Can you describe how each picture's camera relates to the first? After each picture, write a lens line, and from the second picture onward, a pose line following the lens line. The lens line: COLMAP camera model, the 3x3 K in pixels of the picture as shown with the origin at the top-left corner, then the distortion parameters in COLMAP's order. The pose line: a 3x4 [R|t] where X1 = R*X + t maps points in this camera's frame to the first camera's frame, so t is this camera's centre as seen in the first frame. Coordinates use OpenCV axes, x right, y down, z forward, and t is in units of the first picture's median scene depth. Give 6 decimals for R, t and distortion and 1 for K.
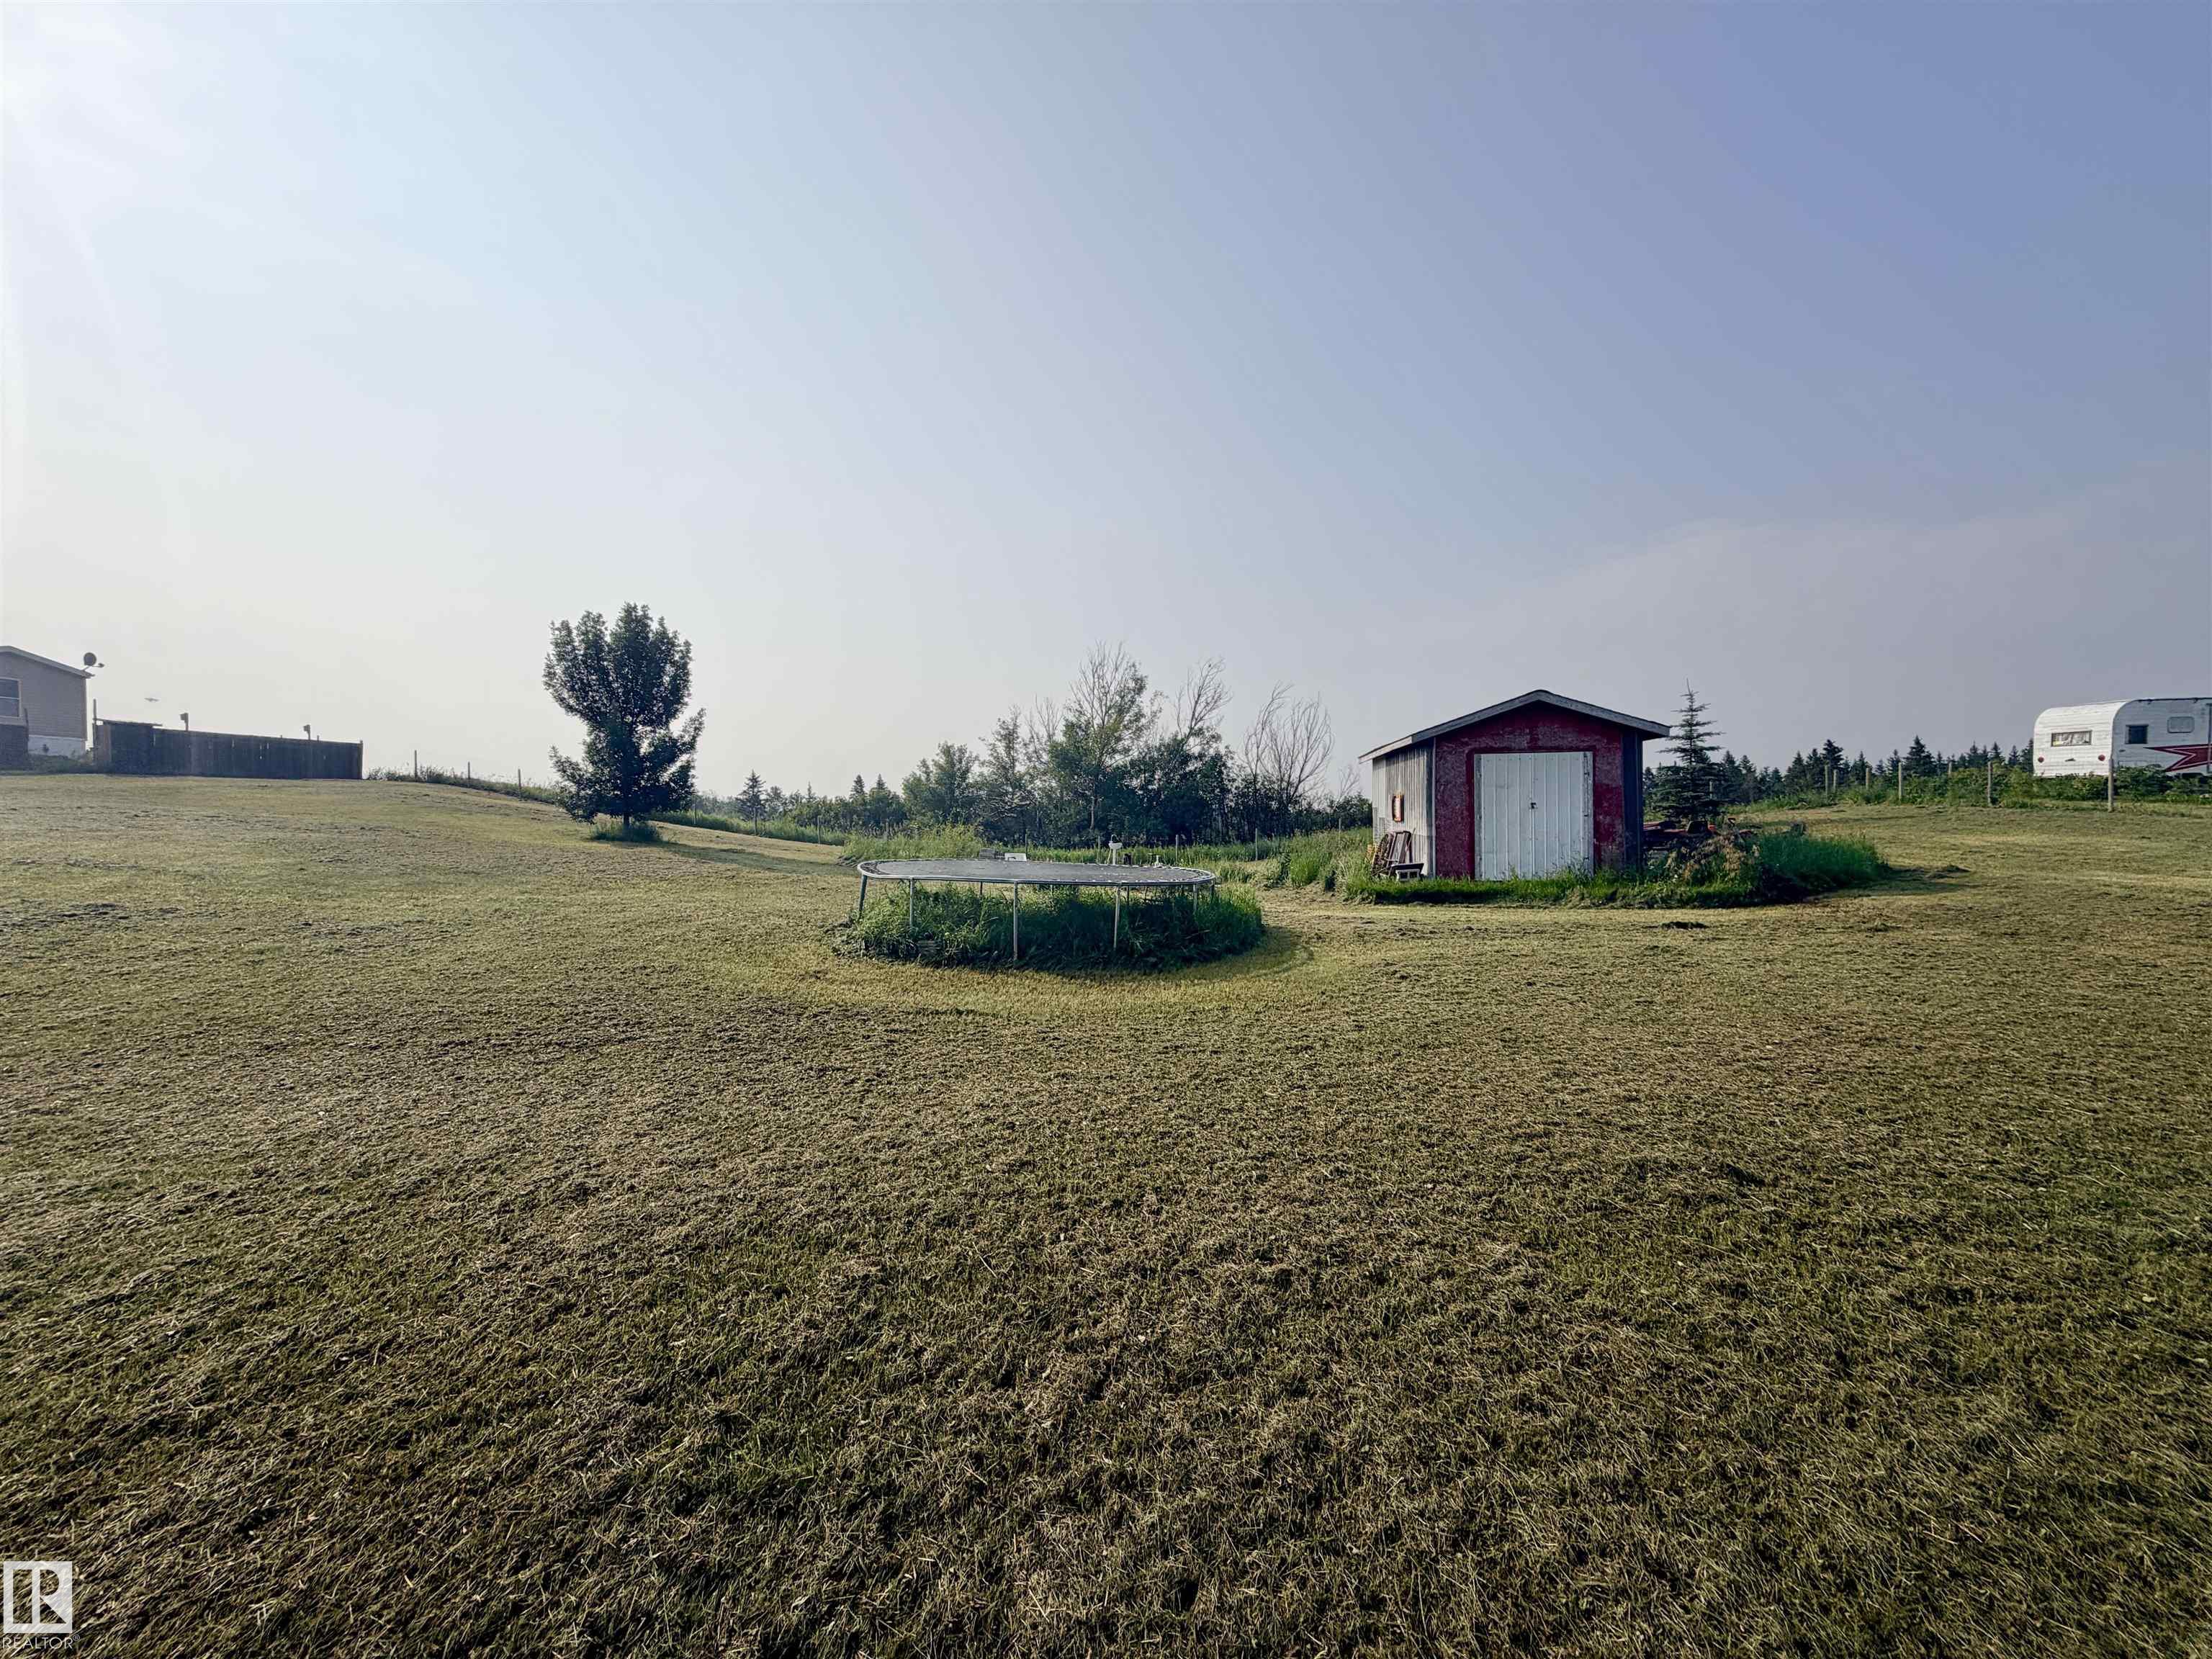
lens RADIAL K [[877.9, 0, 1109.0], [0, 877.9, 827.9], [0, 0, 1]] dist [-0.000726, 0.000375]
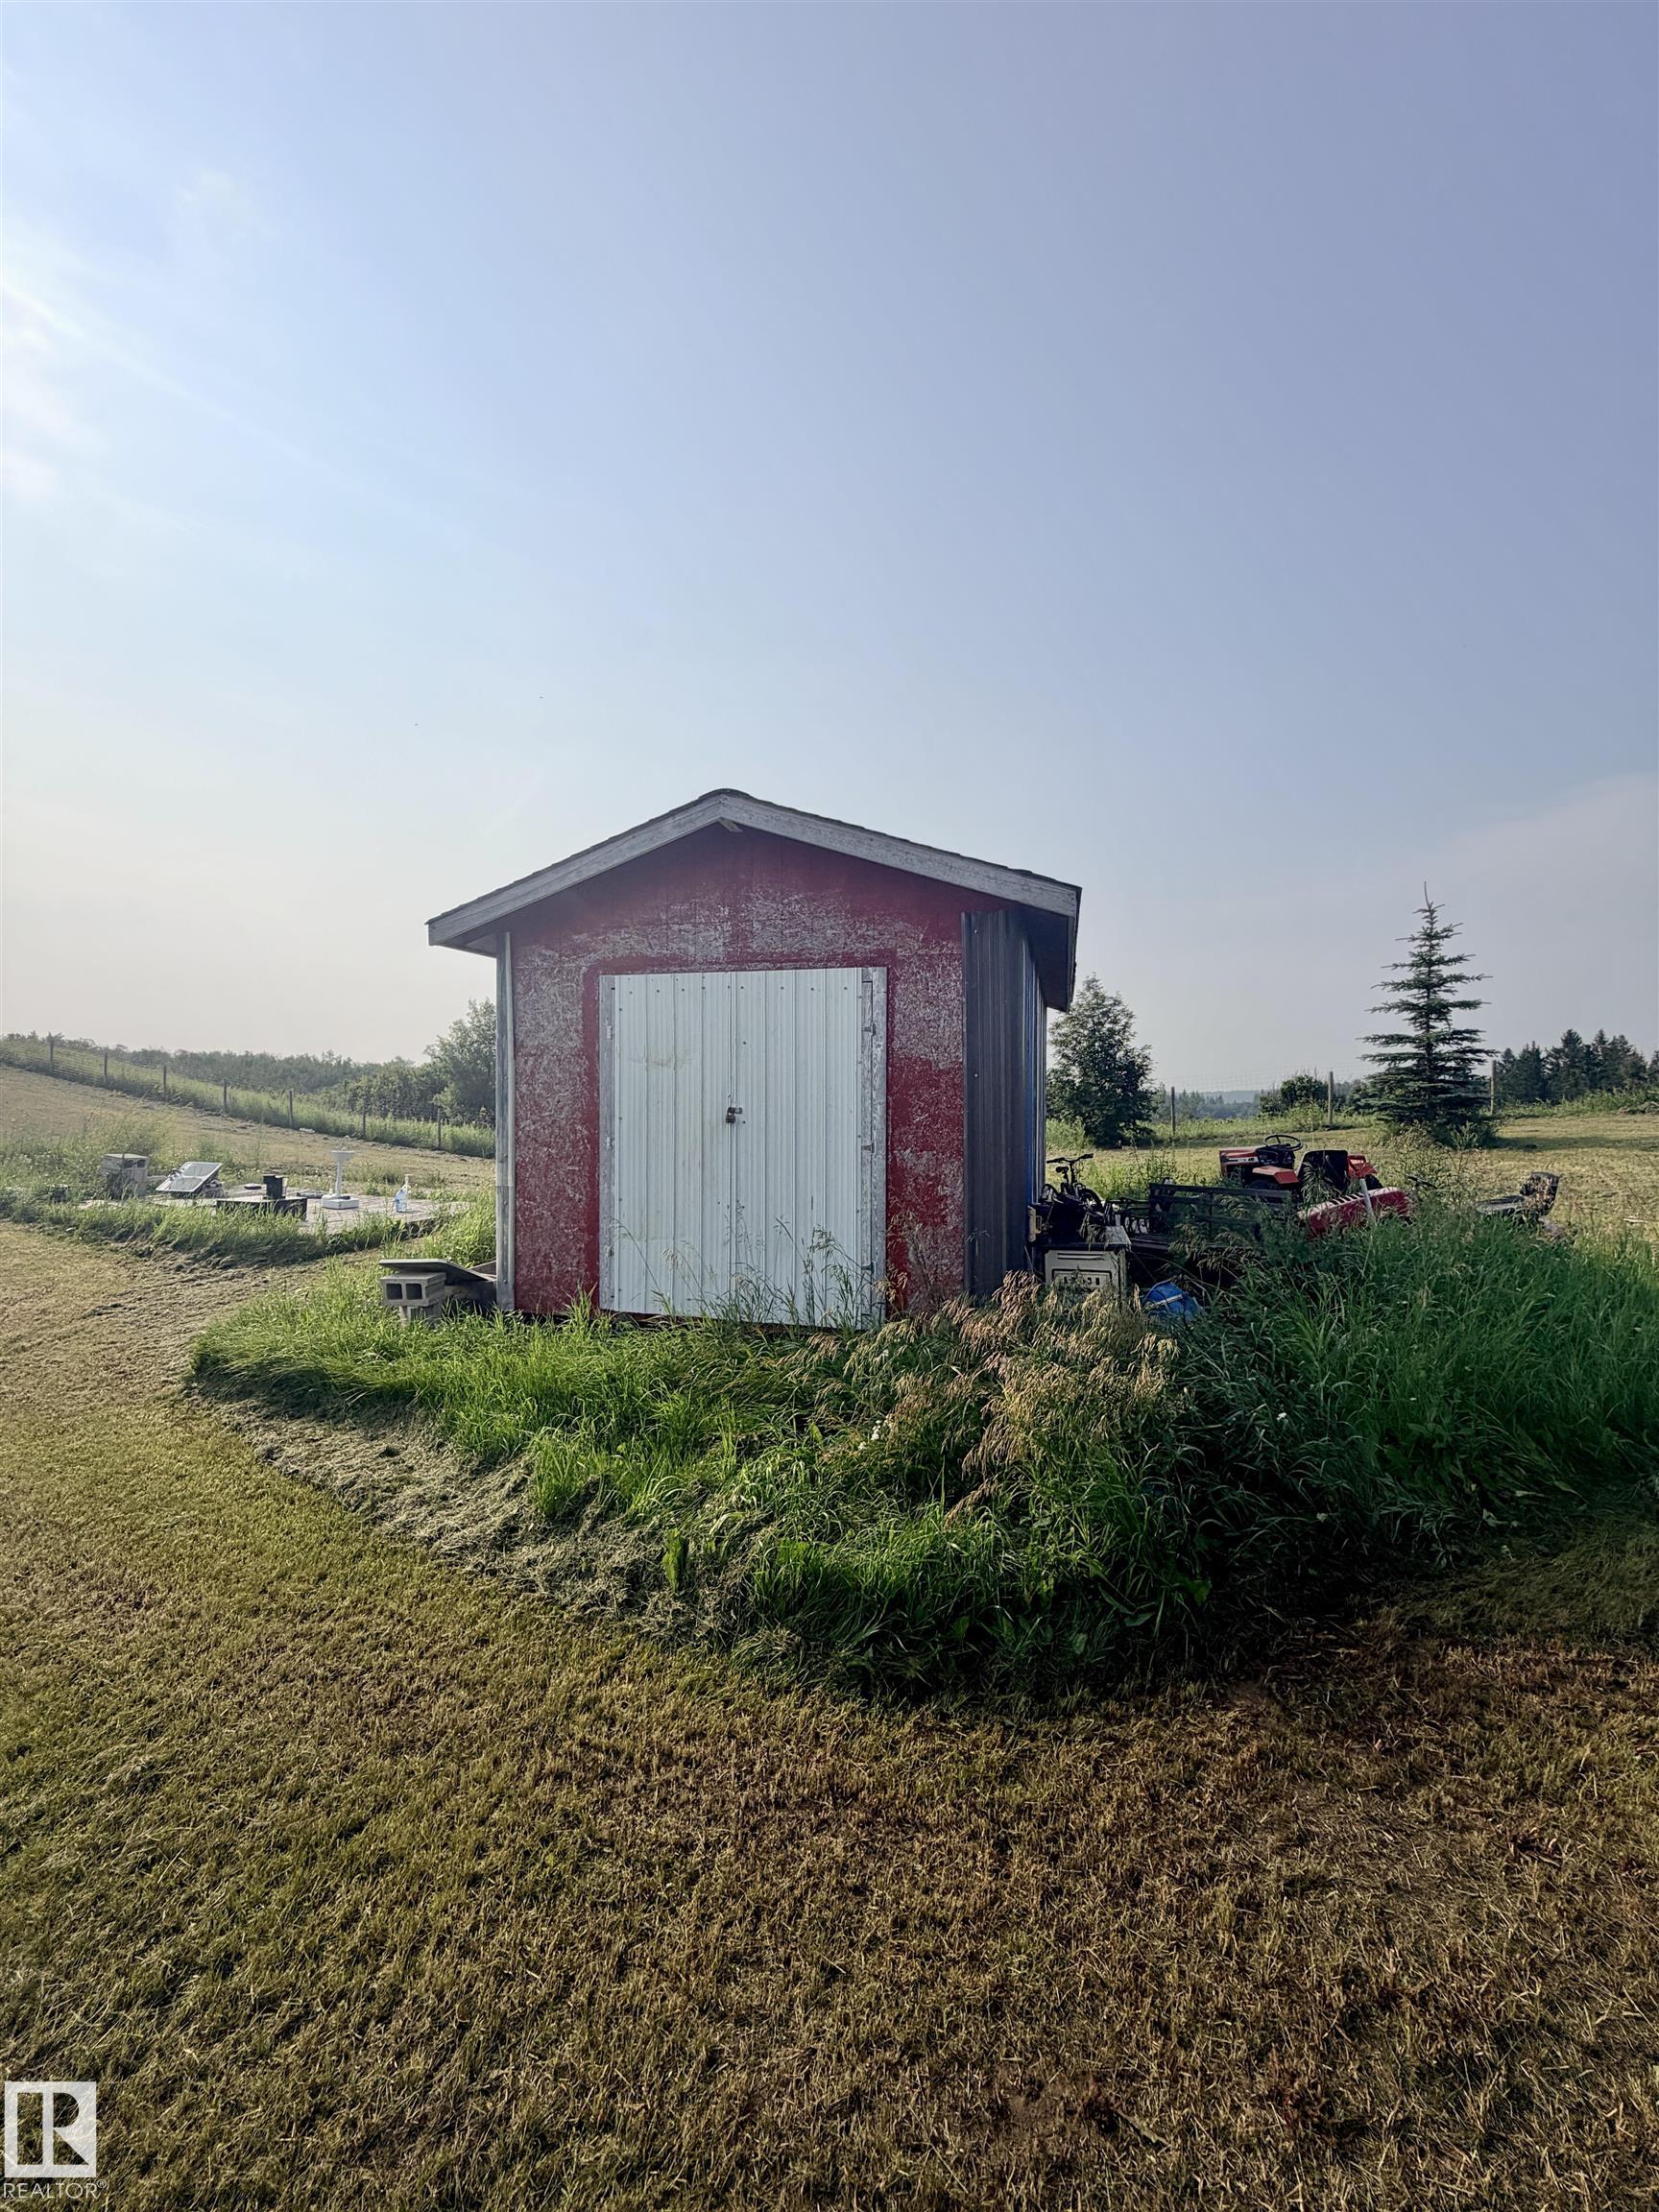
lens RADIAL K [[877.9, 0, 826.5], [0, 877.9, 1100.9], [0, 0, 1]] dist [-0.000726, 0.000375]
pose [[0.993232, 0.019369, -0.114518, 0.563451], [-0.019624, 0.999807, -0.001101, -0.032124], [0.114474, 0.003341, 0.993421, 0.643166]]
